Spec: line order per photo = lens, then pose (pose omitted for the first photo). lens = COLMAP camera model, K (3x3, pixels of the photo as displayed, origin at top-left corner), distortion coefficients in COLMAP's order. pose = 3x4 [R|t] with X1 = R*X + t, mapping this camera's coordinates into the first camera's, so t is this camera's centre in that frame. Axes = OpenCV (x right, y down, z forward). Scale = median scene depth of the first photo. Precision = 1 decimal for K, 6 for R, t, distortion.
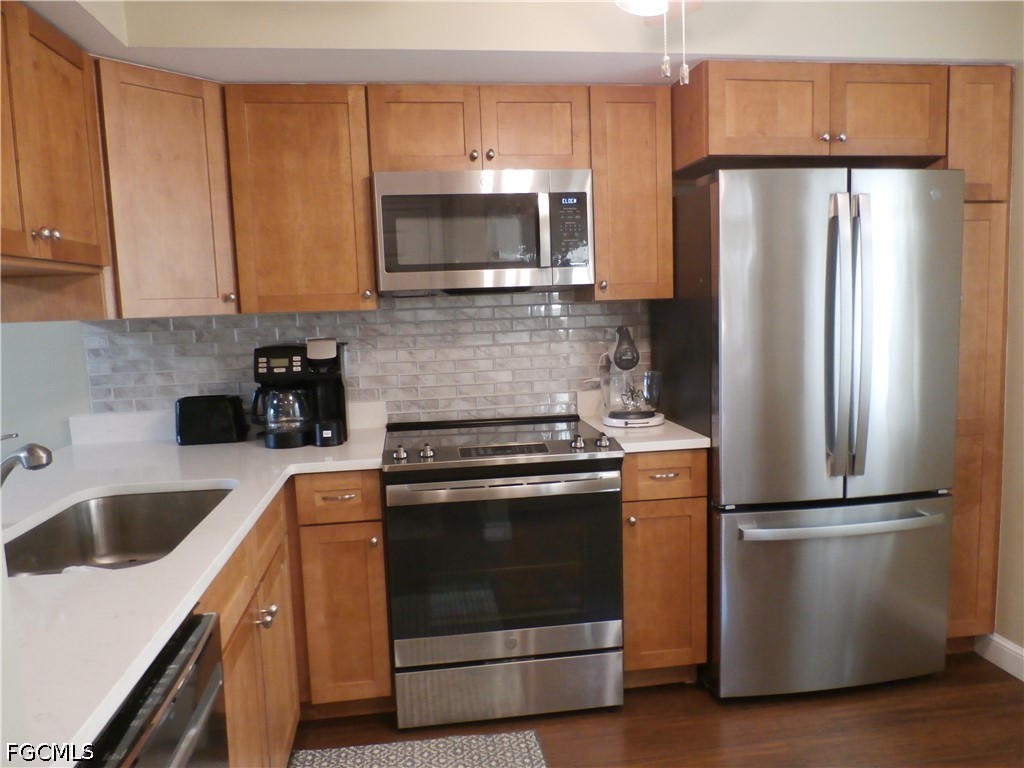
lens RADIAL K [[773.9, 0, 511.5], [0, 773.9, 381.4], [0, 0, 1]] dist [-0.001265, 0.007767]
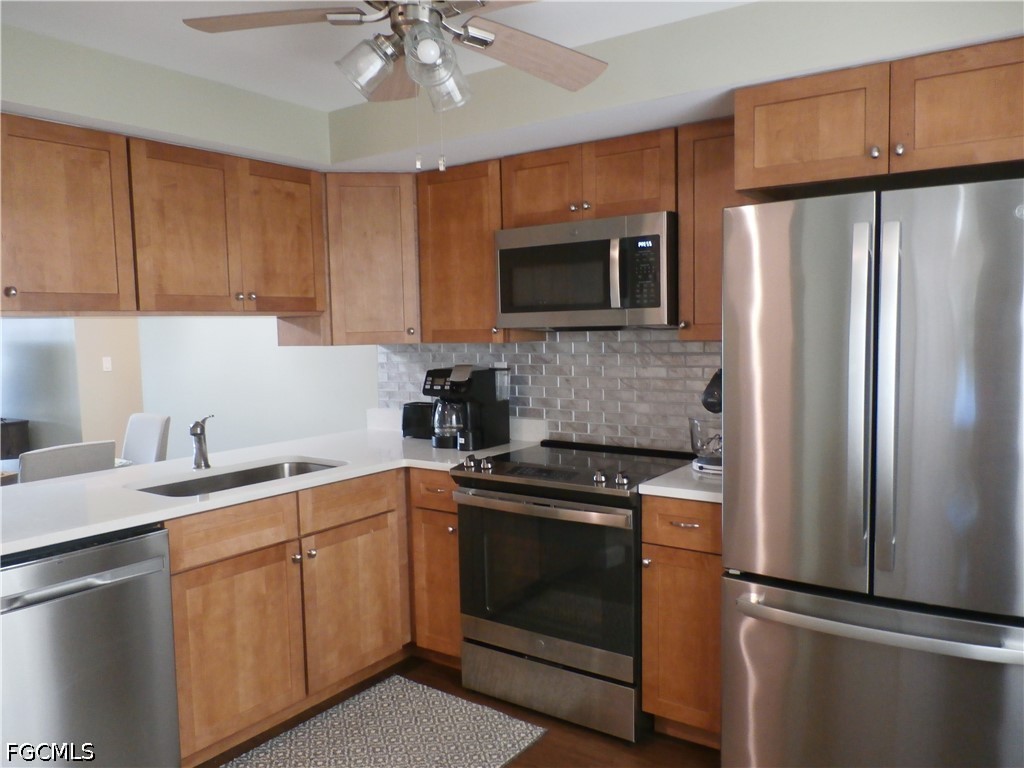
lens RADIAL K [[773.9, 0, 508.5], [0, 773.9, 387.1], [0, 0, 1]] dist [-0.001265, 0.007767]
pose [[0.725043, 0.071558, -0.684976, 0.683036], [-0.075401, 0.996857, 0.024328, -0.056368], [0.684564, 0.034008, 0.728159, 0.137136]]
